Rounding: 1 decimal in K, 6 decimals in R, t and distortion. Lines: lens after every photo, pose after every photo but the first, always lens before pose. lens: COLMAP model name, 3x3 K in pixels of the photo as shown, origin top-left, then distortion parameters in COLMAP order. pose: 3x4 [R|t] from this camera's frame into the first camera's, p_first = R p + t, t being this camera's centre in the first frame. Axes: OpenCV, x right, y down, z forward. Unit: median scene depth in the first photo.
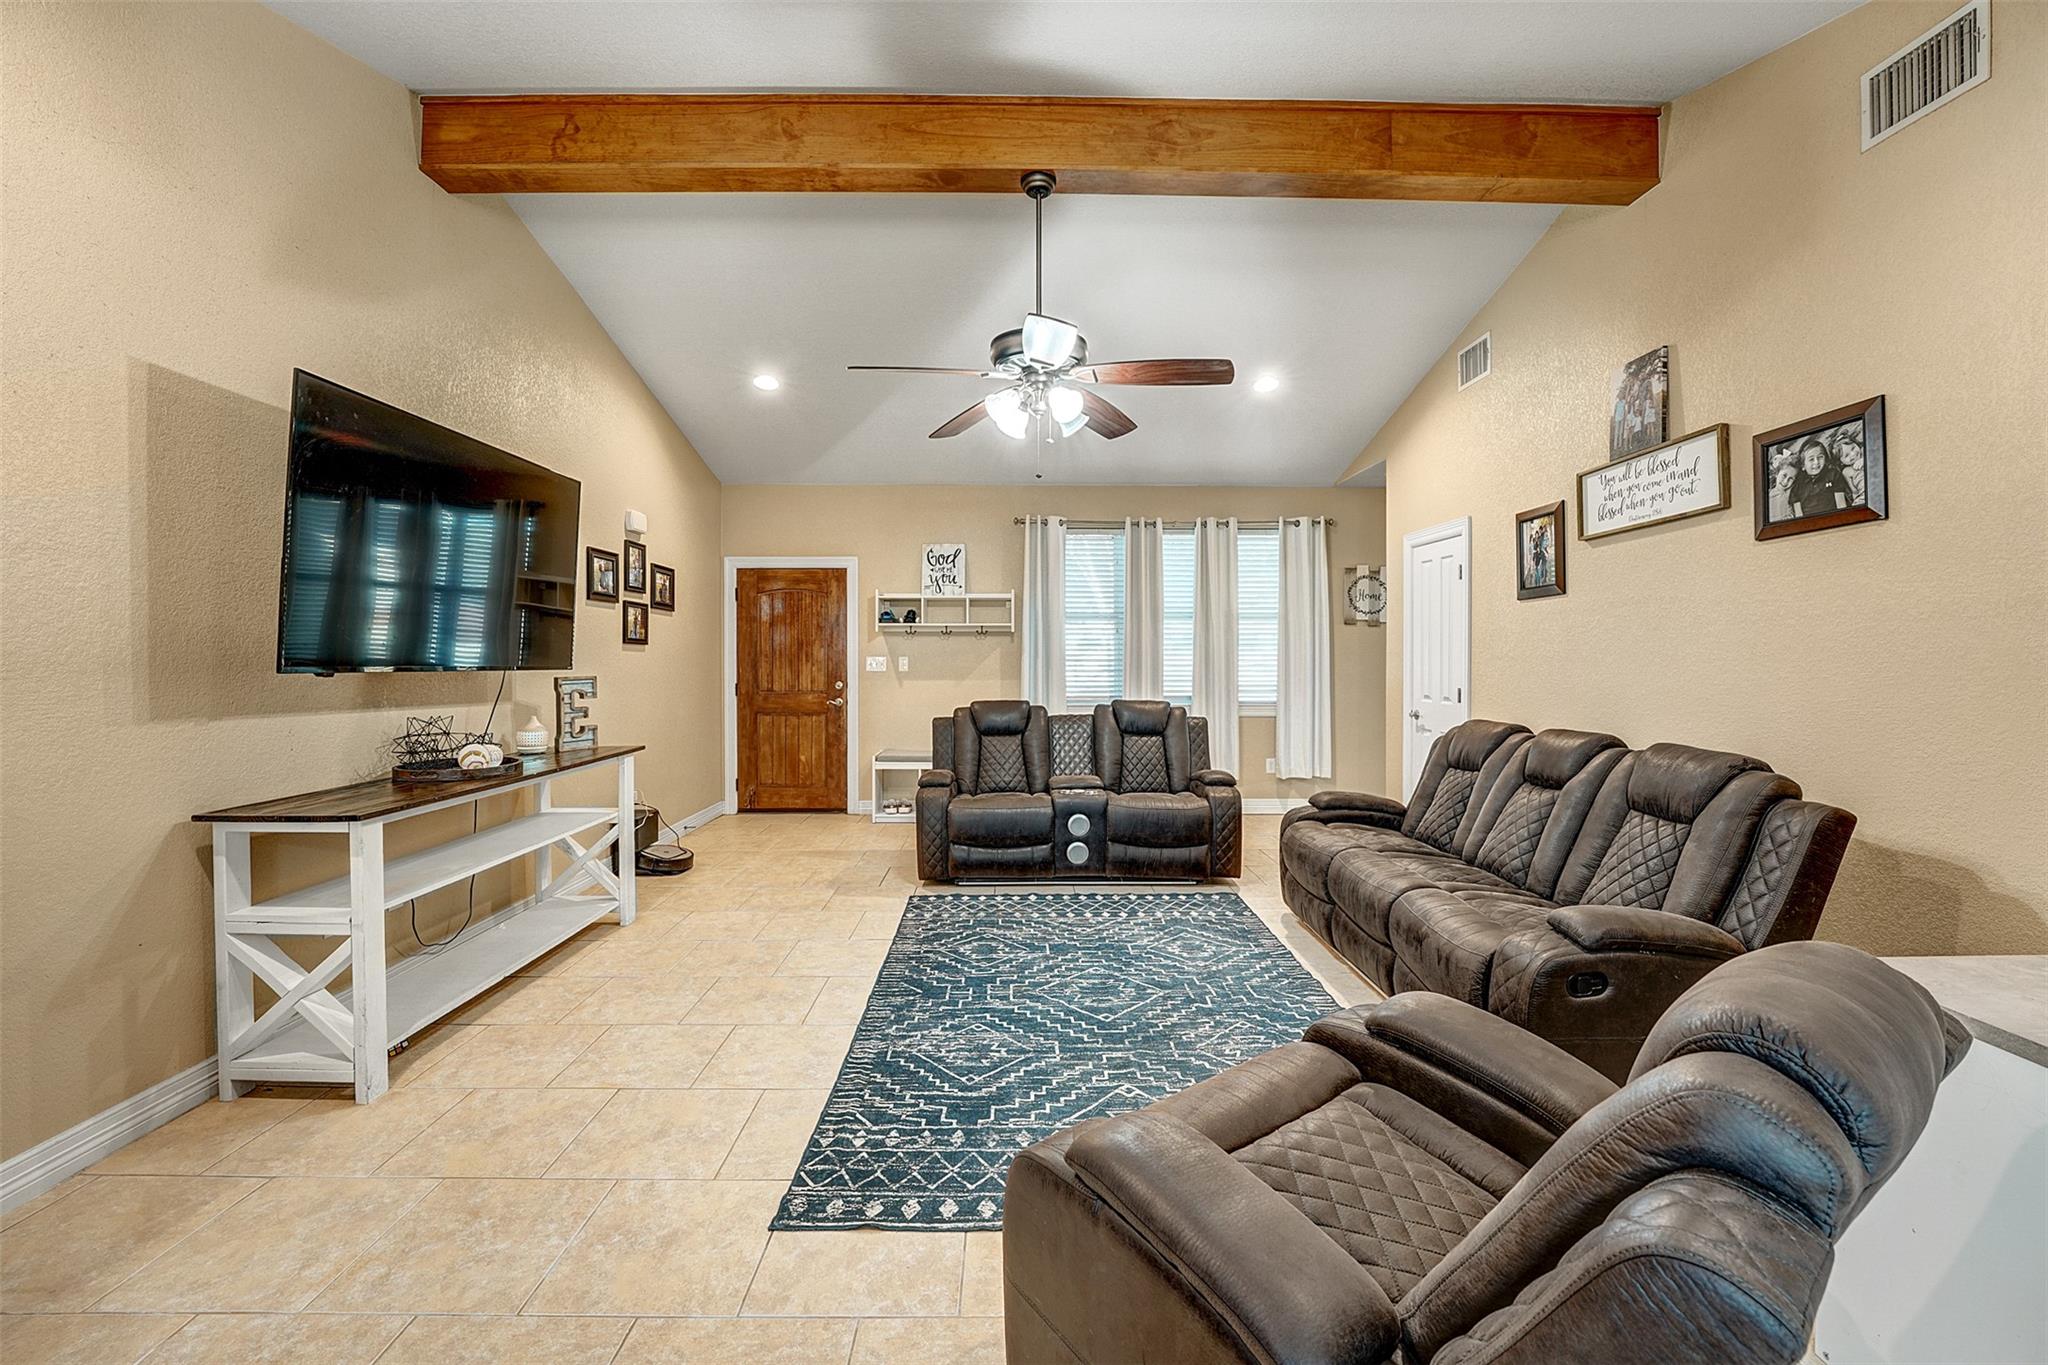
lens RADIAL K [[833.7, 0, 1015.3], [0, 833.7, 655.1], [0, 0, 1]] dist [-0.023259, 0.000011]
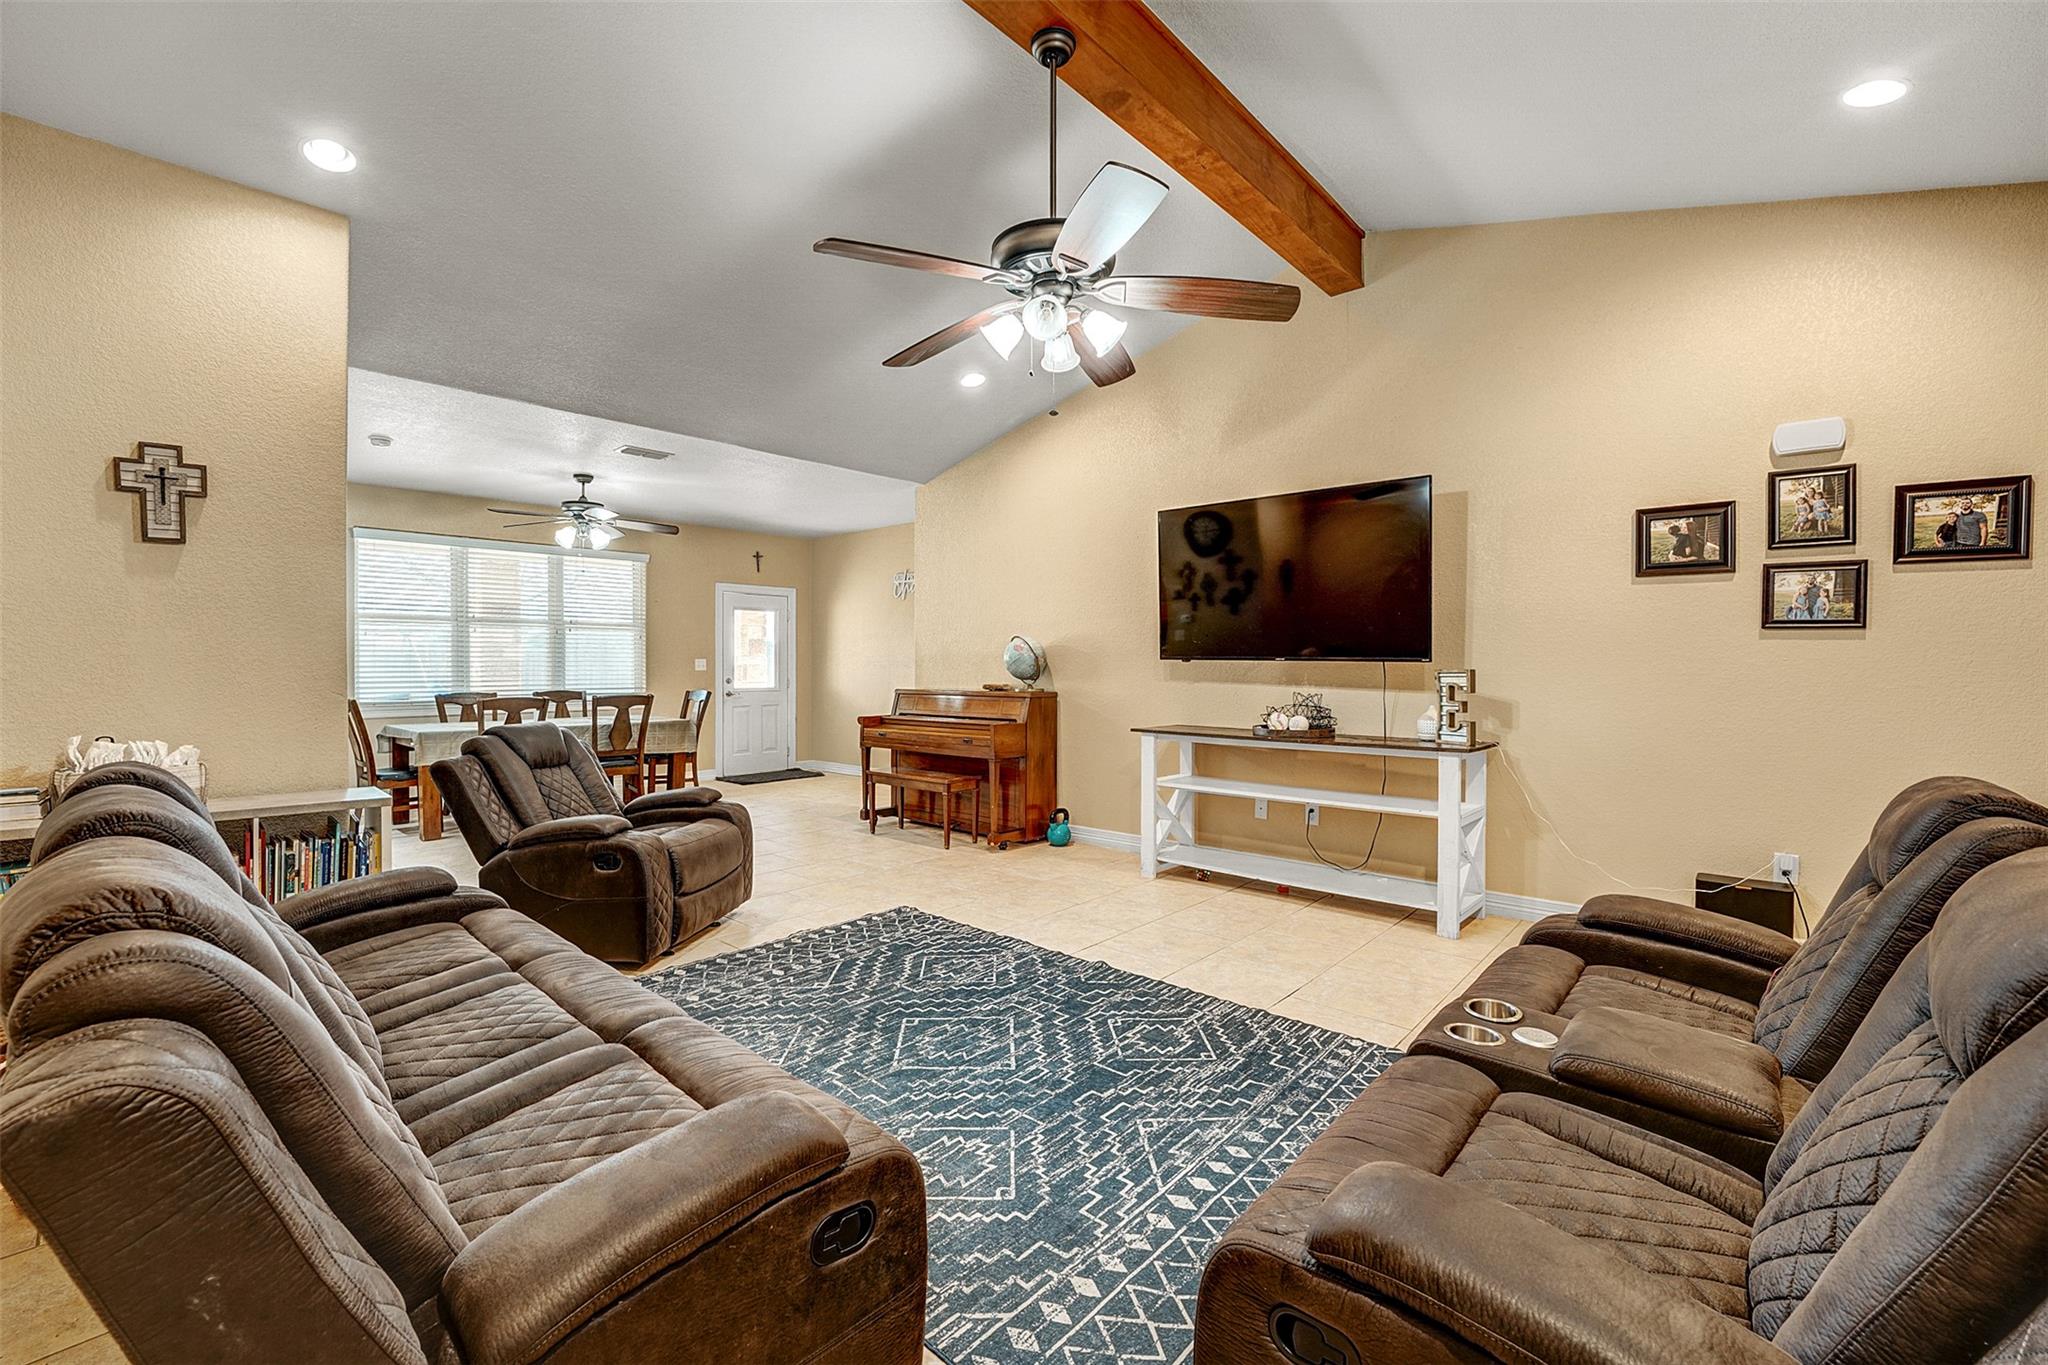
lens RADIAL K [[849.7, 0, 1024.9], [0, 849.7, 640.6], [0, 0, 1]] dist [-0.019139, 0.000209]
pose [[-0.671749, -0.019644, -0.740519, 0.639859], [-0.000252, 0.999654, -0.026289, 0.023685], [0.740779, -0.017473, -0.671521, 1.503736]]
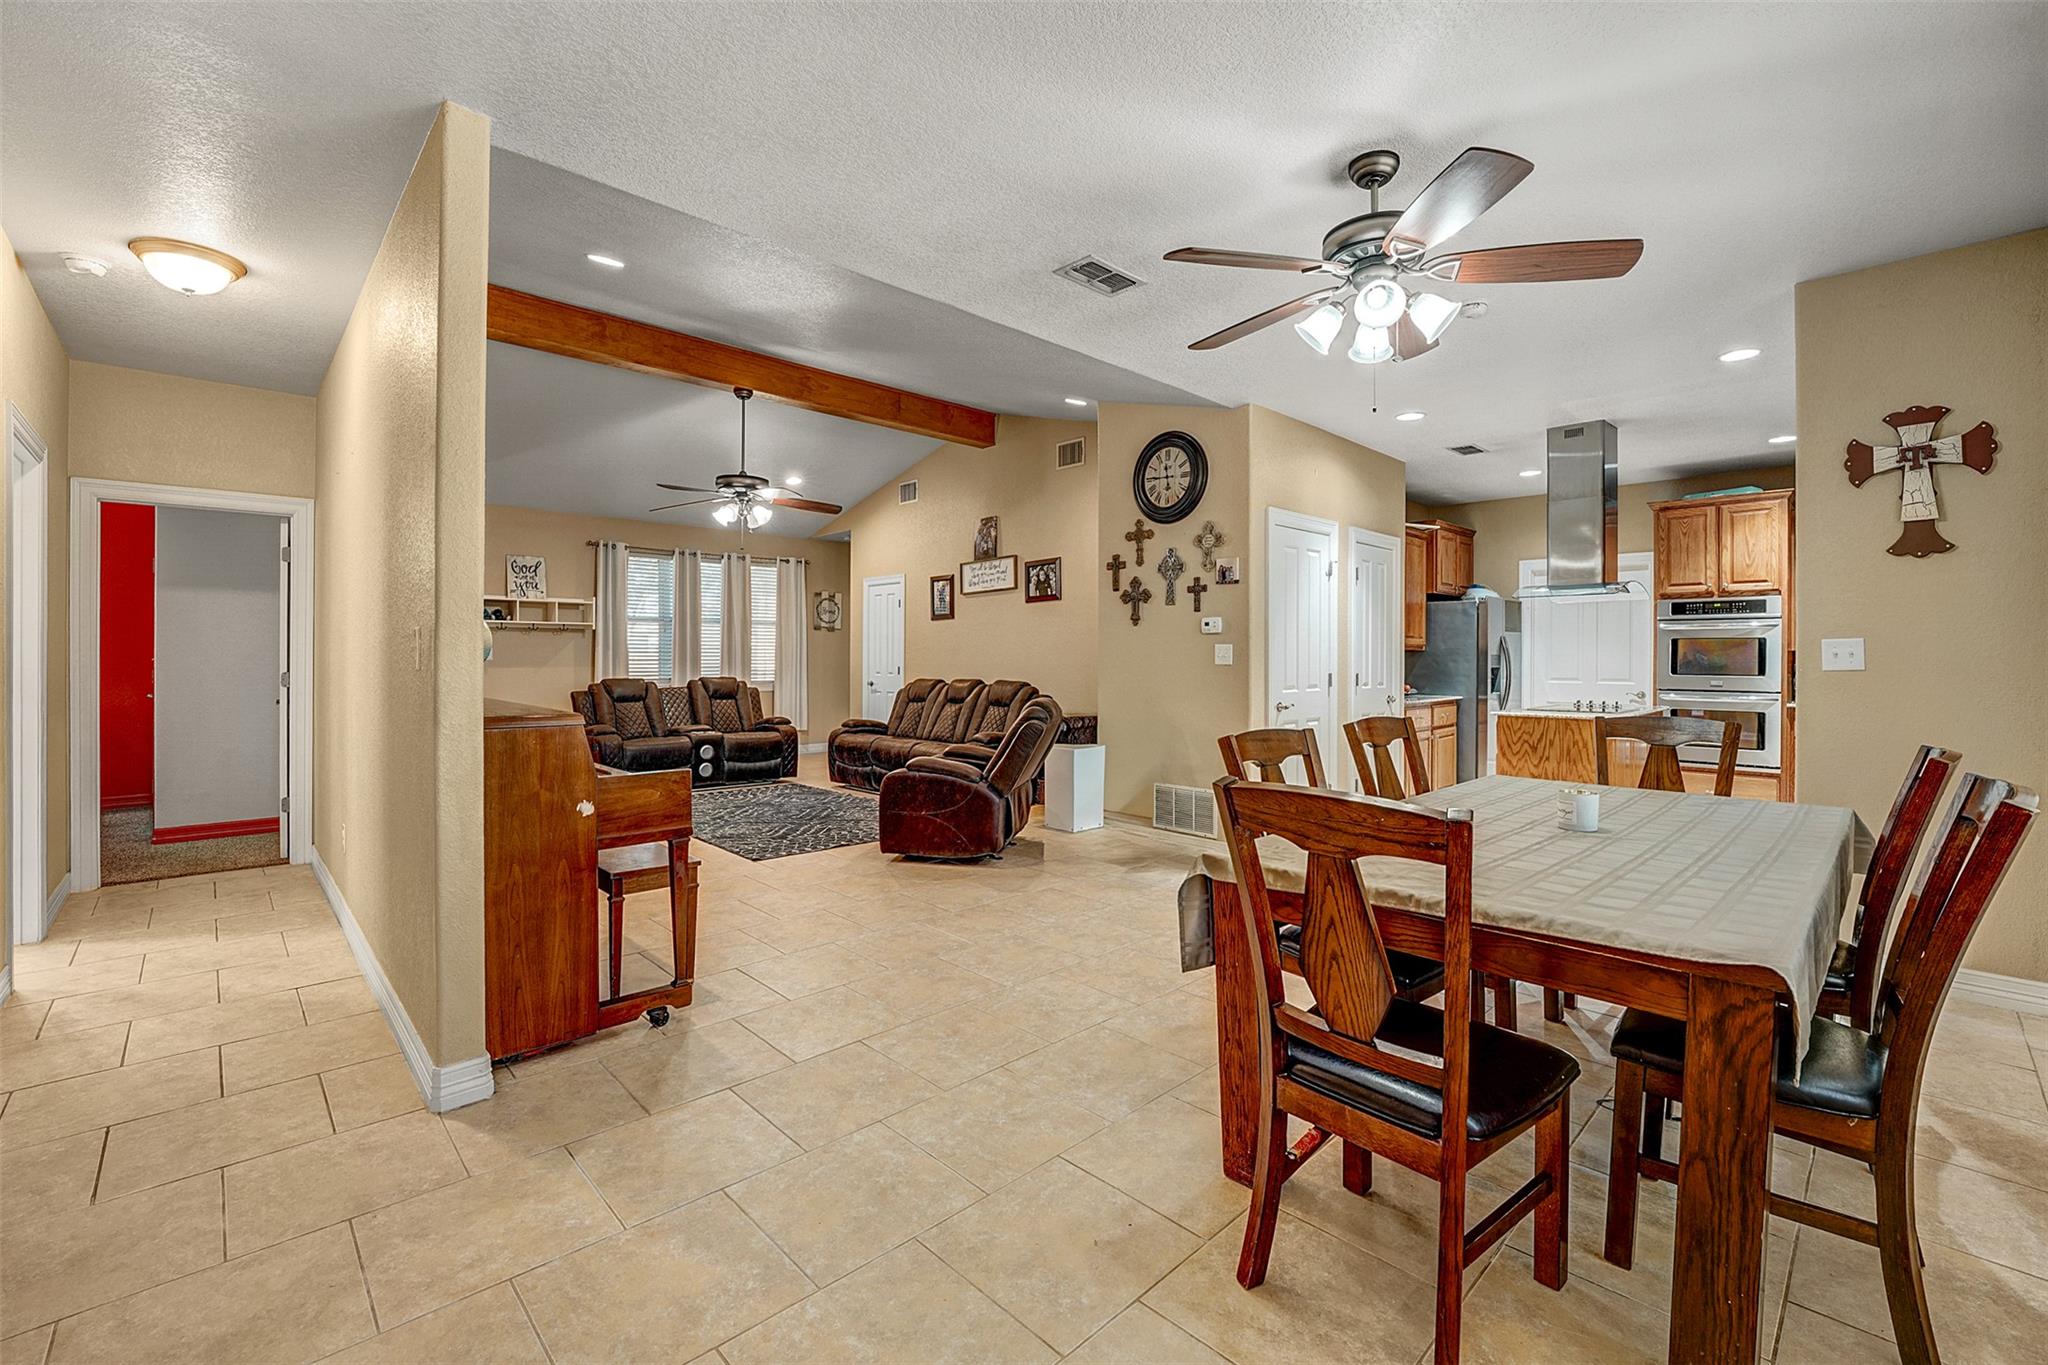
lens RADIAL K [[876.4, 0, 1024.7], [0, 876.4, 654.1], [0, 0, 1]] dist [-0.025764, 0.000204]
pose [[0.727150, 0.005746, 0.686454, -0.843403], [-0.002161, 0.999979, -0.006081, 0.033755], [-0.686475, 0.002938, 0.727148, -0.857975]]
